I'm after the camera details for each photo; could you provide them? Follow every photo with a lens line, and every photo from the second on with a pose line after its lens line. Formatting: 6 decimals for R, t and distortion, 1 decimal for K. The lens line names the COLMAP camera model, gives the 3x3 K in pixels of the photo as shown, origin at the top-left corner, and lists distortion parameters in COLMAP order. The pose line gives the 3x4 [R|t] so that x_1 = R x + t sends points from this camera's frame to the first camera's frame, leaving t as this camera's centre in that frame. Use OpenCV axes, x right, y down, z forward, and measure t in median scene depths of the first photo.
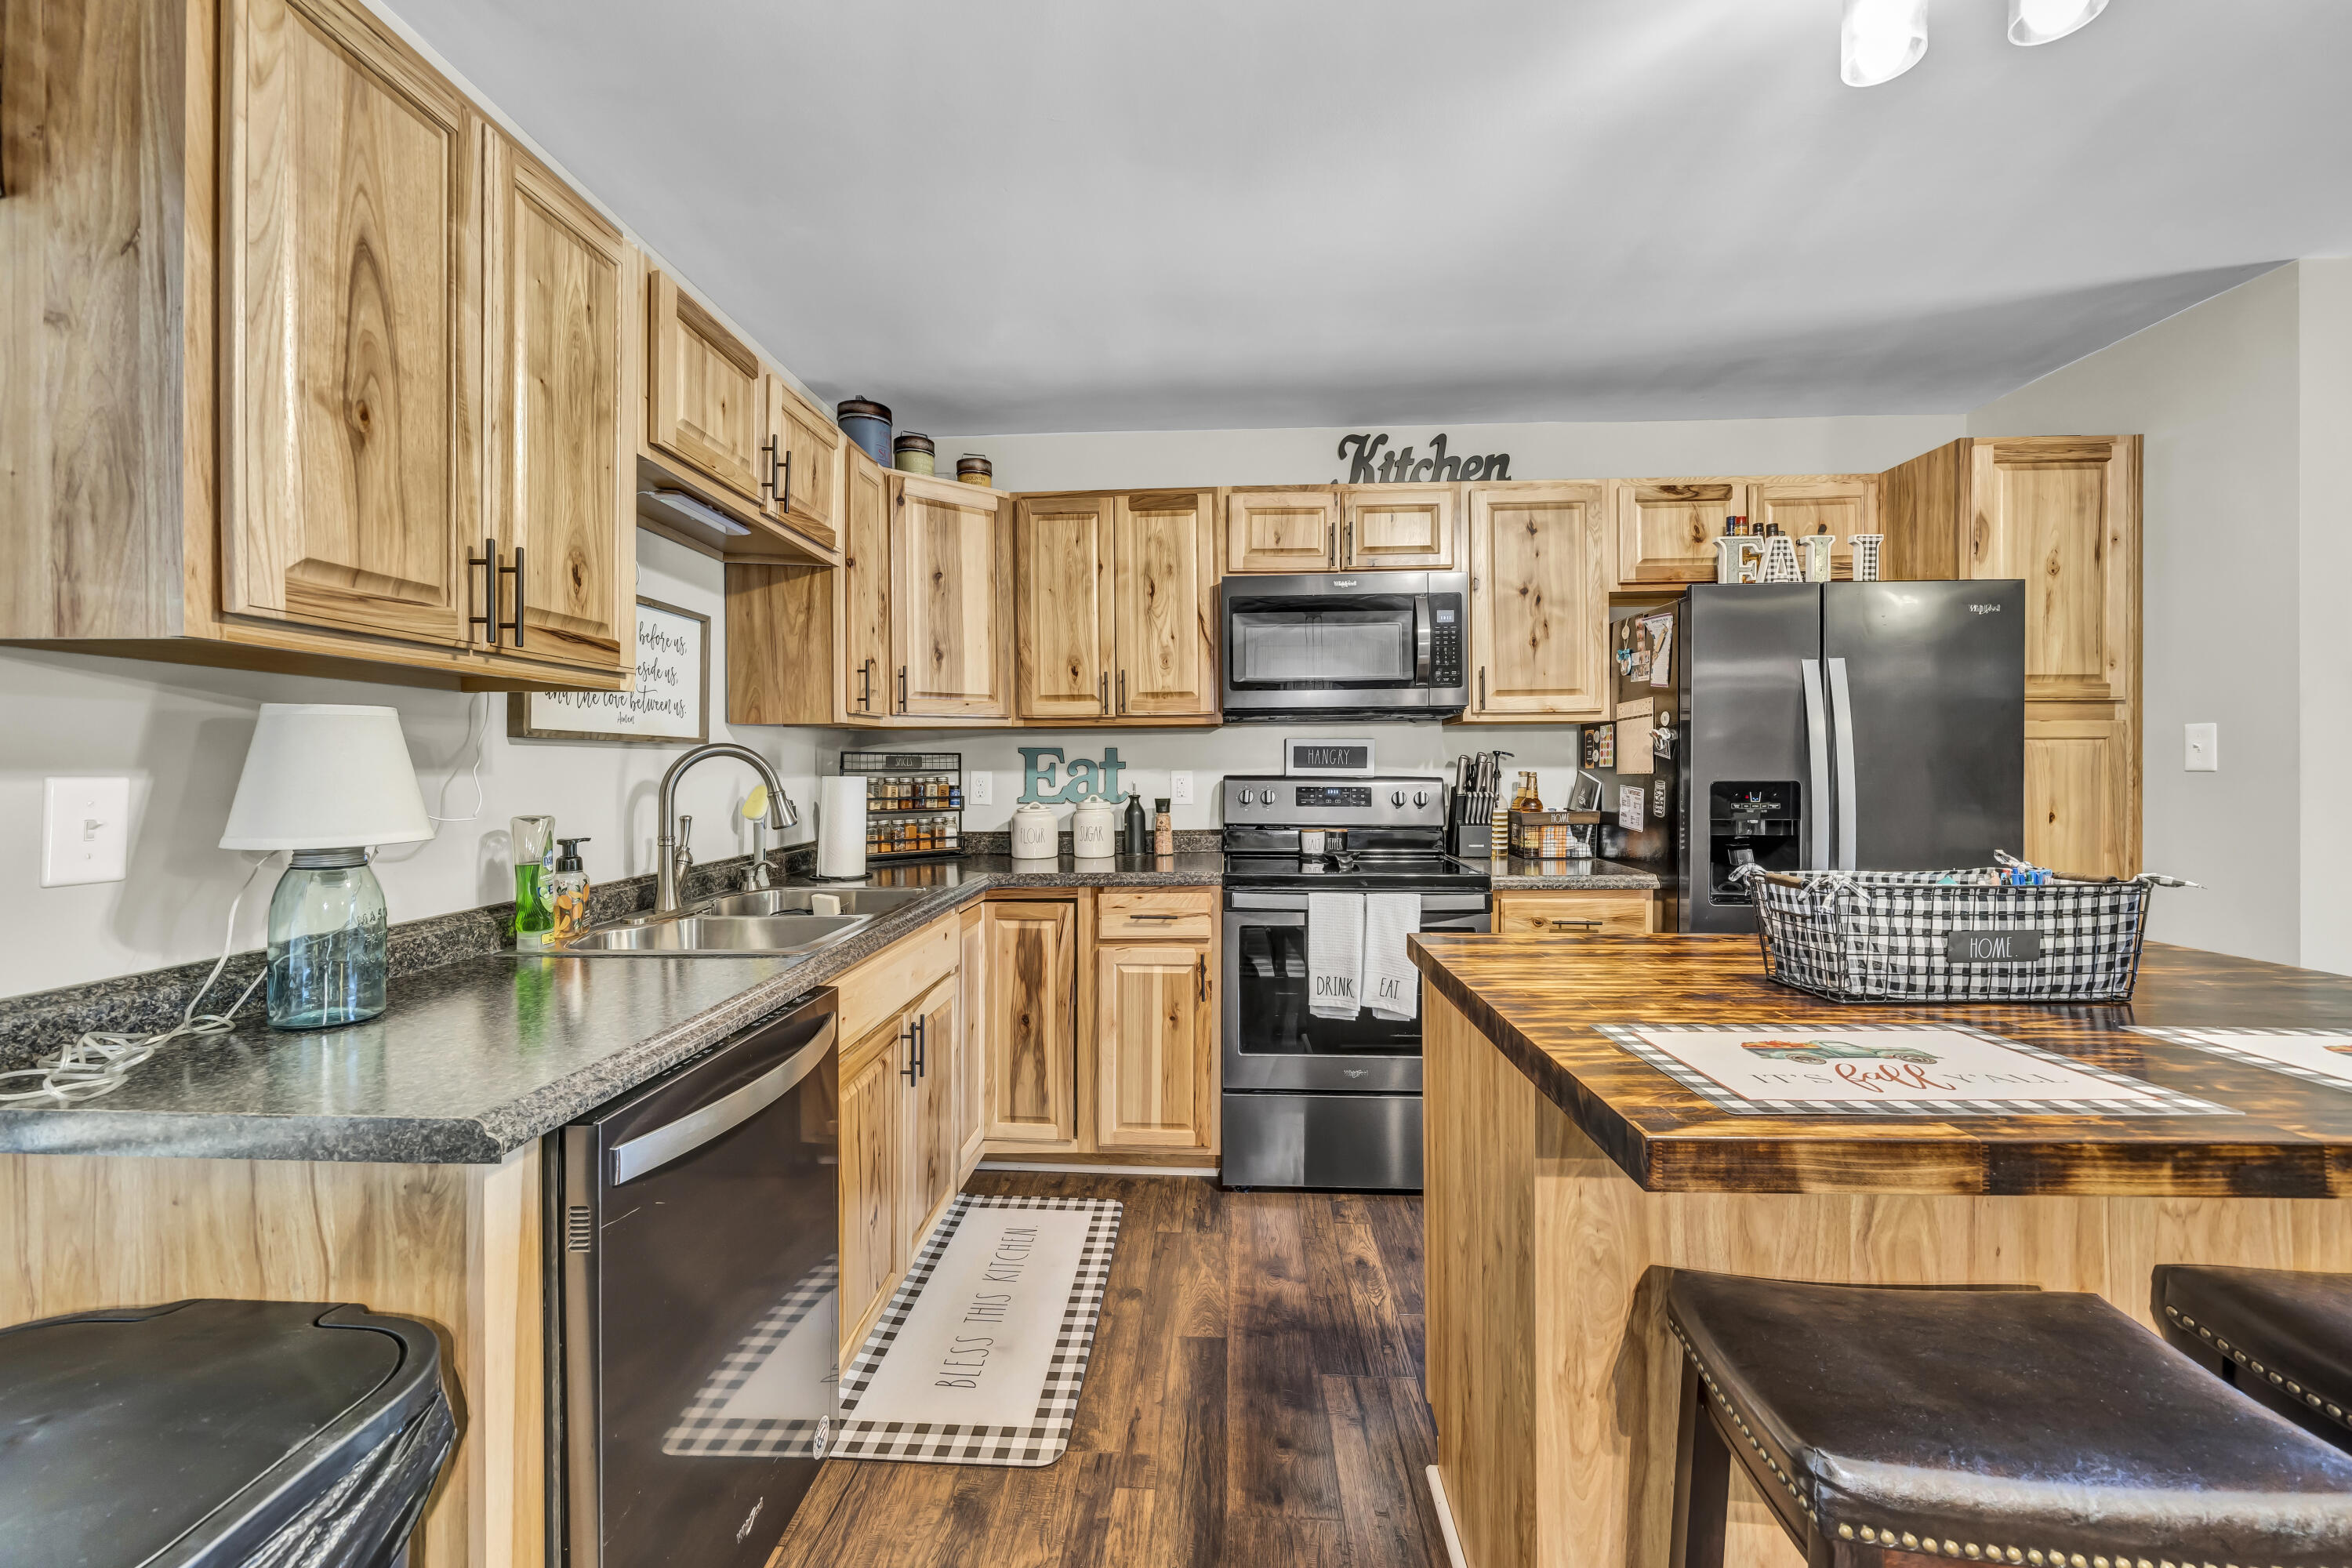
lens RADIAL K [[906.9, 0, 1167.3], [0, 906.9, 767.5], [0, 0, 1]] dist [0.002125, 0.000016]
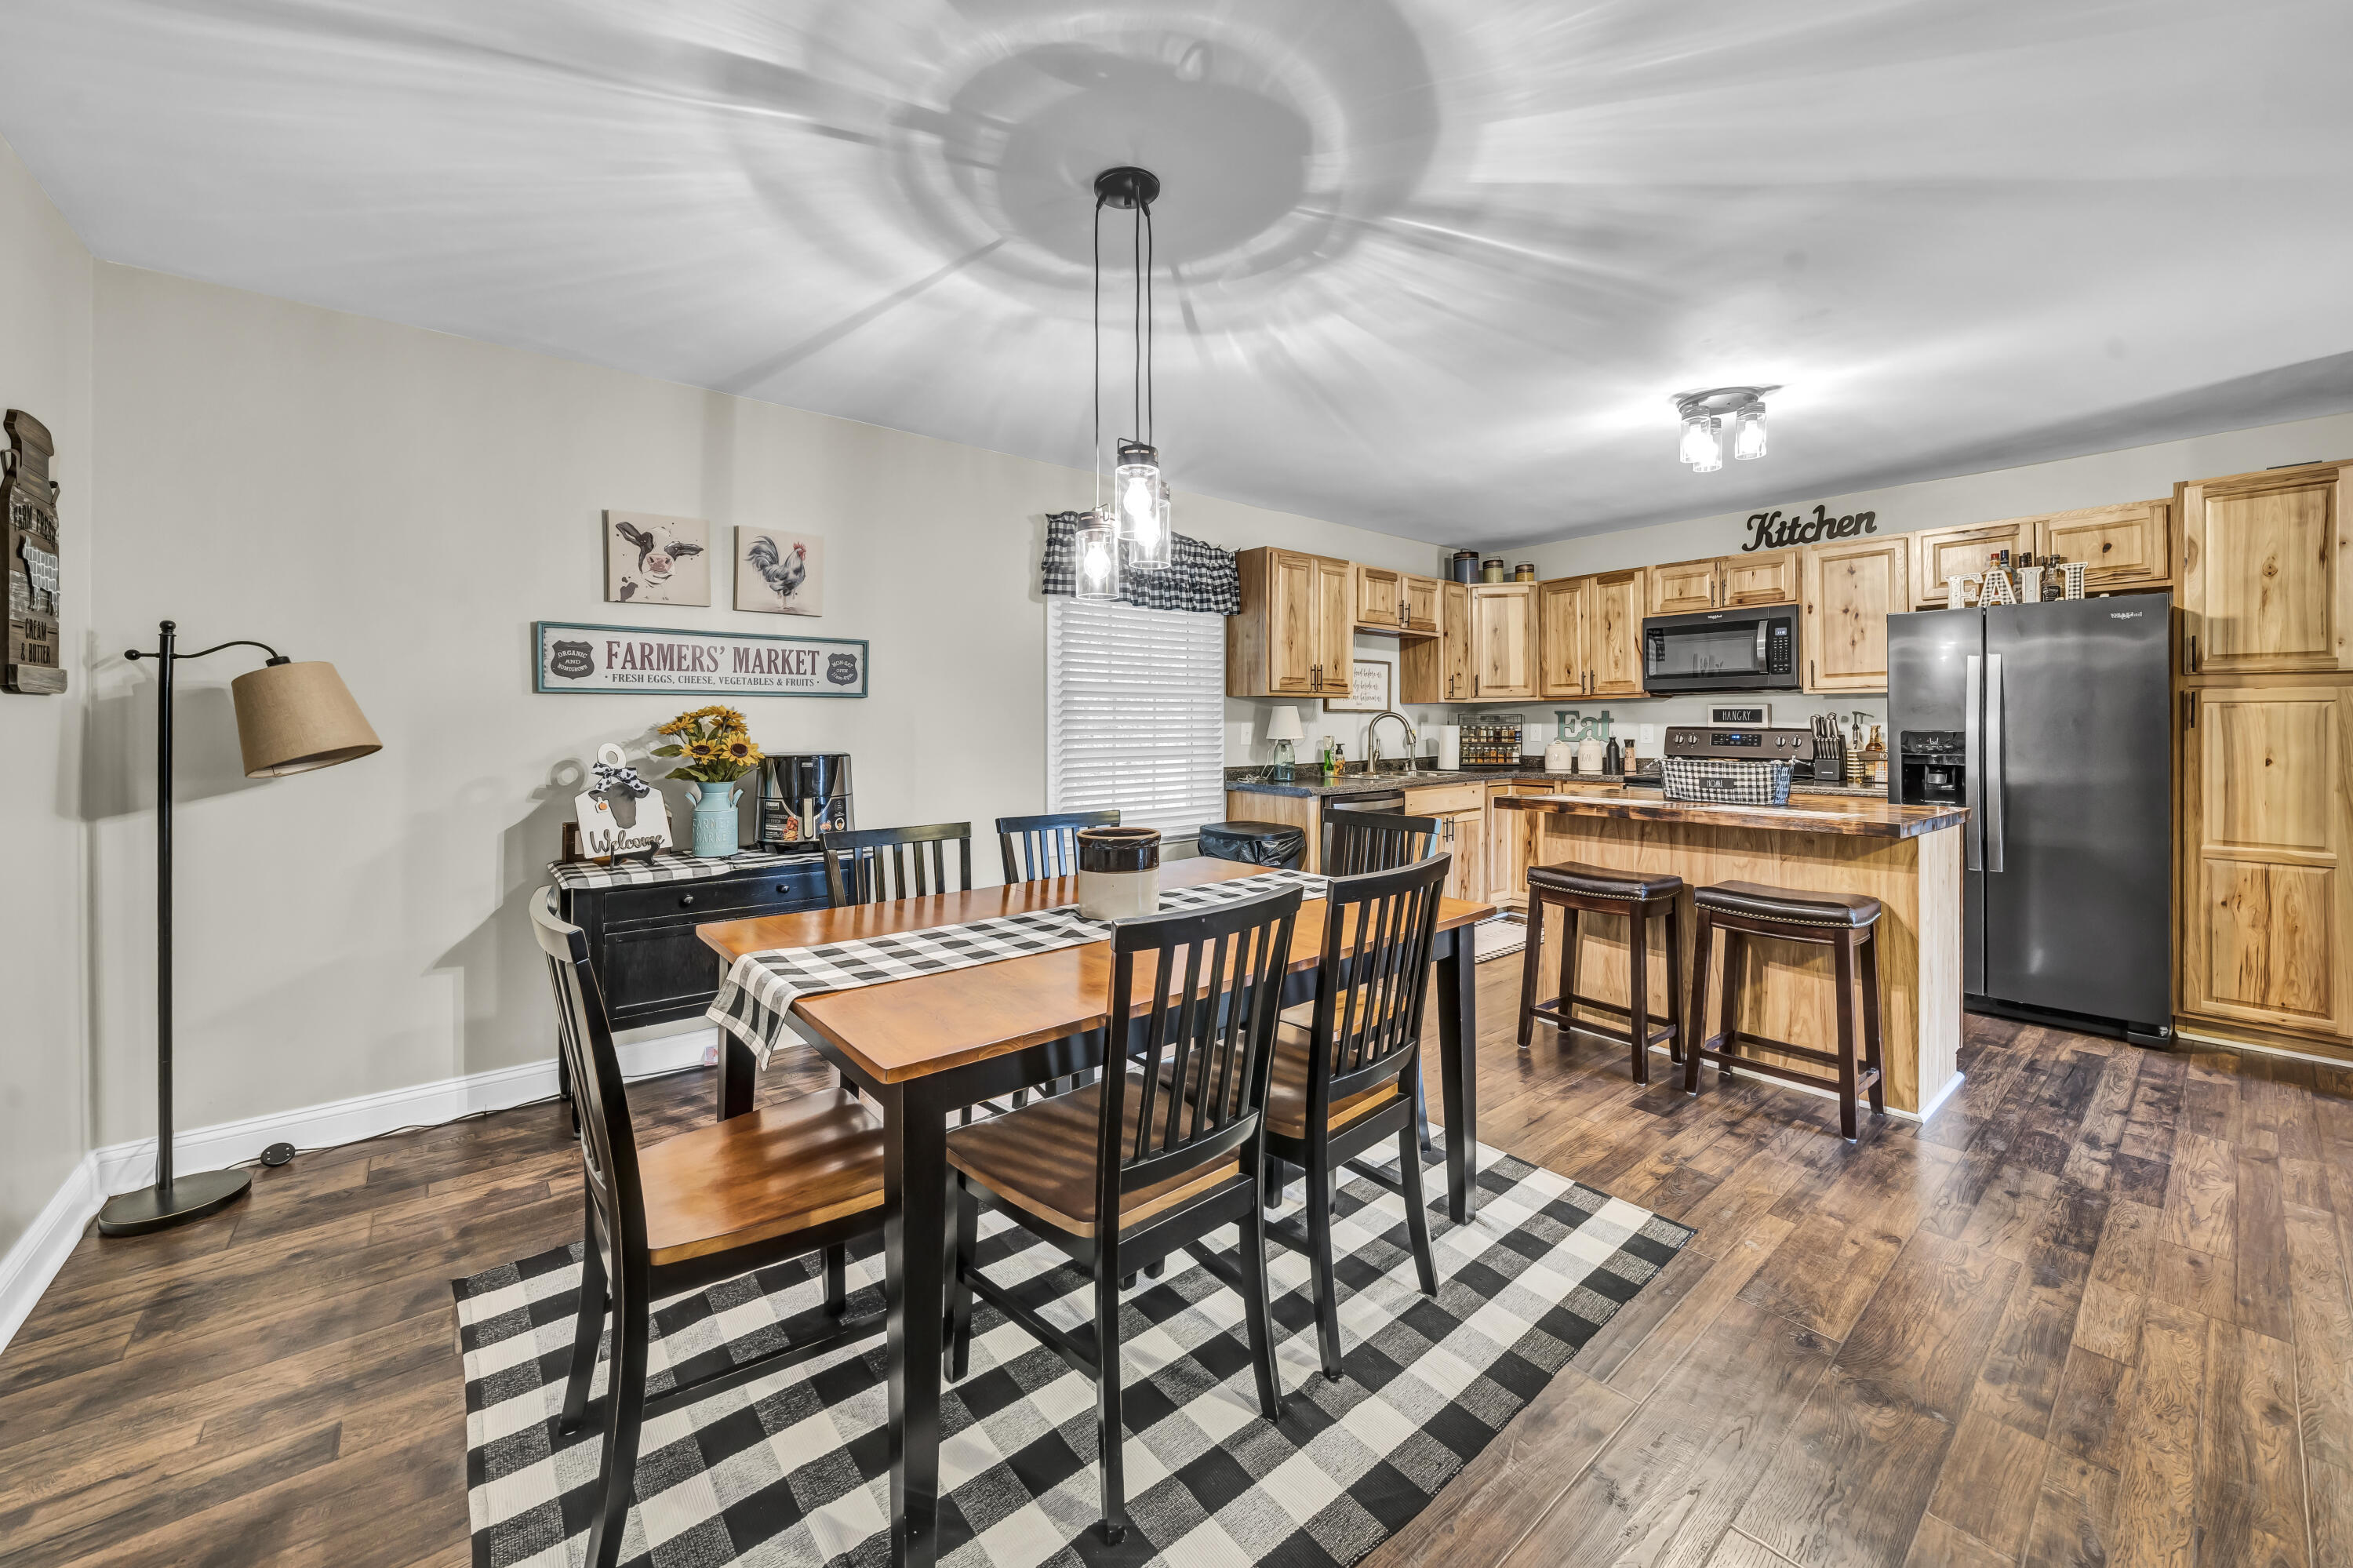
lens RADIAL K [[907.3, 0, 1182.2], [0, 907.3, 718.2], [0, 0, 1]] dist [0.002125, 0.000016]
pose [[0.675942, -0.000408, -0.736955, 0.778542], [-0.002915, 0.999991, -0.003228, 0.000853], [0.736949, 0.004330, 0.675934, -0.920488]]
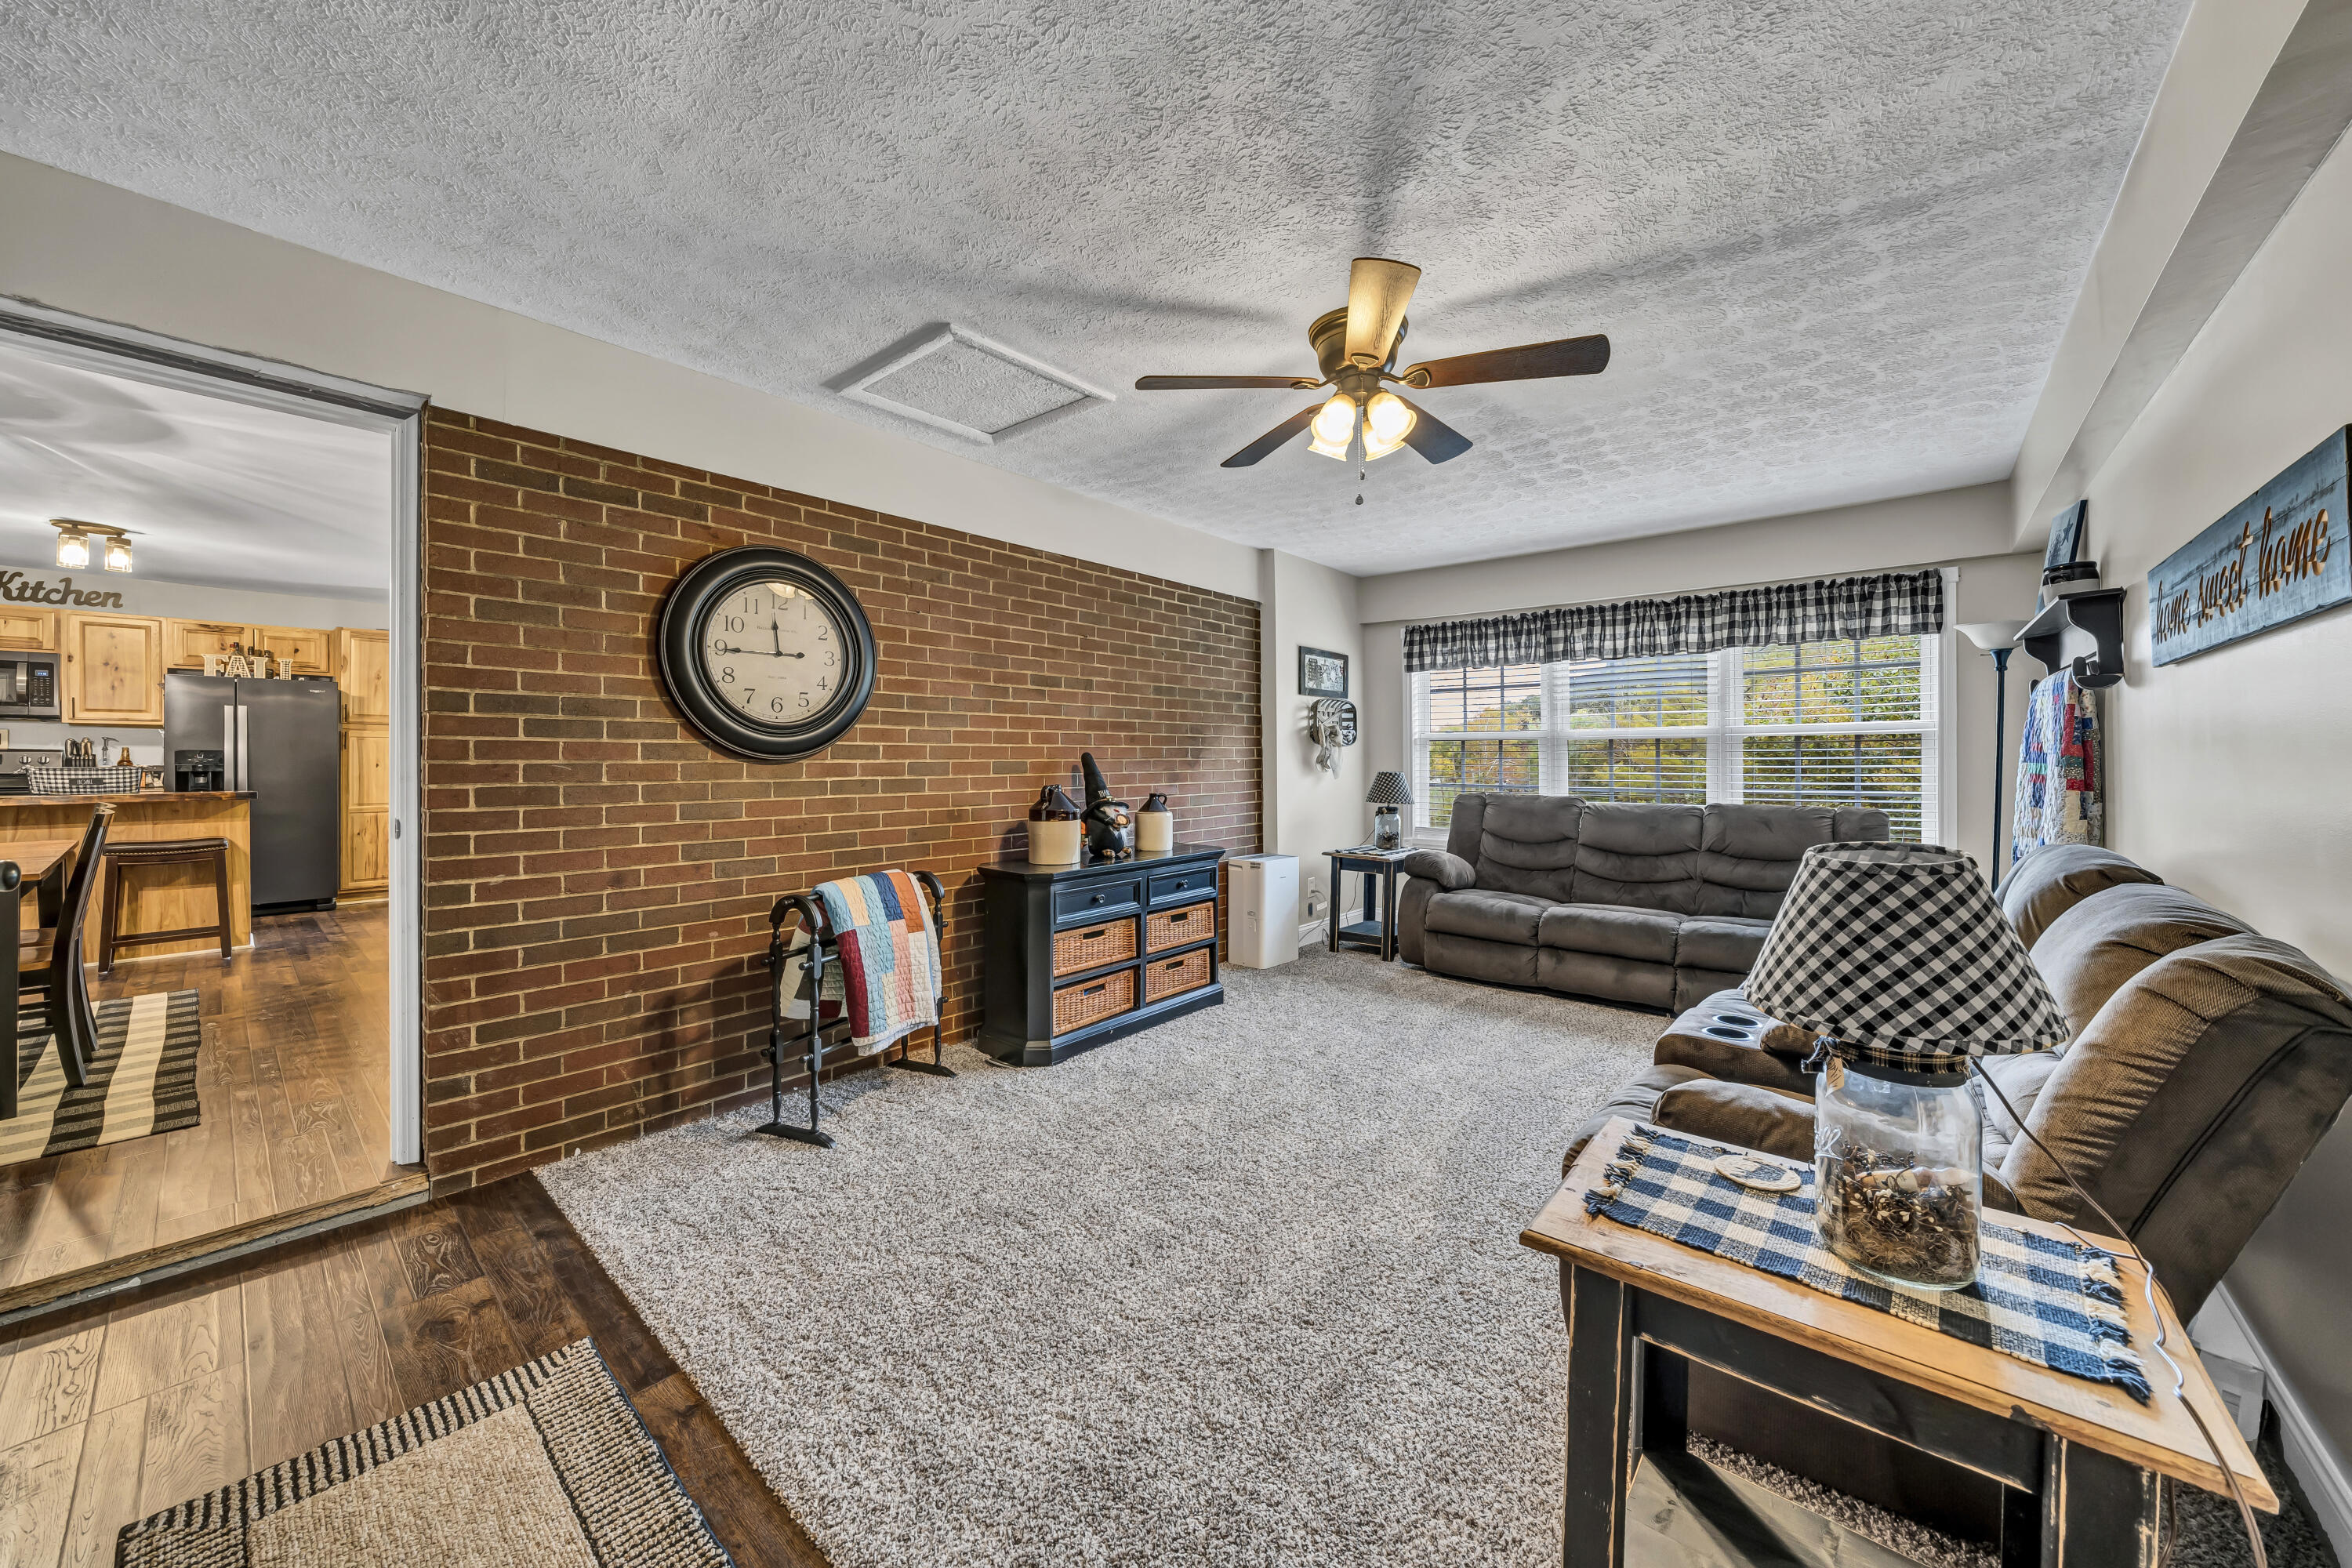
lens RADIAL K [[815.8, 0, 1176.5], [0, 815.8, 763.9], [0, 0, 1]] dist [-0.009503, 0.000125]
pose [[0.619066, 0.002006, 0.785337, 0.474208], [-0.003326, 0.999994, 0.000067, 0.036981], [-0.785332, -0.002653, 0.619069, -2.213823]]
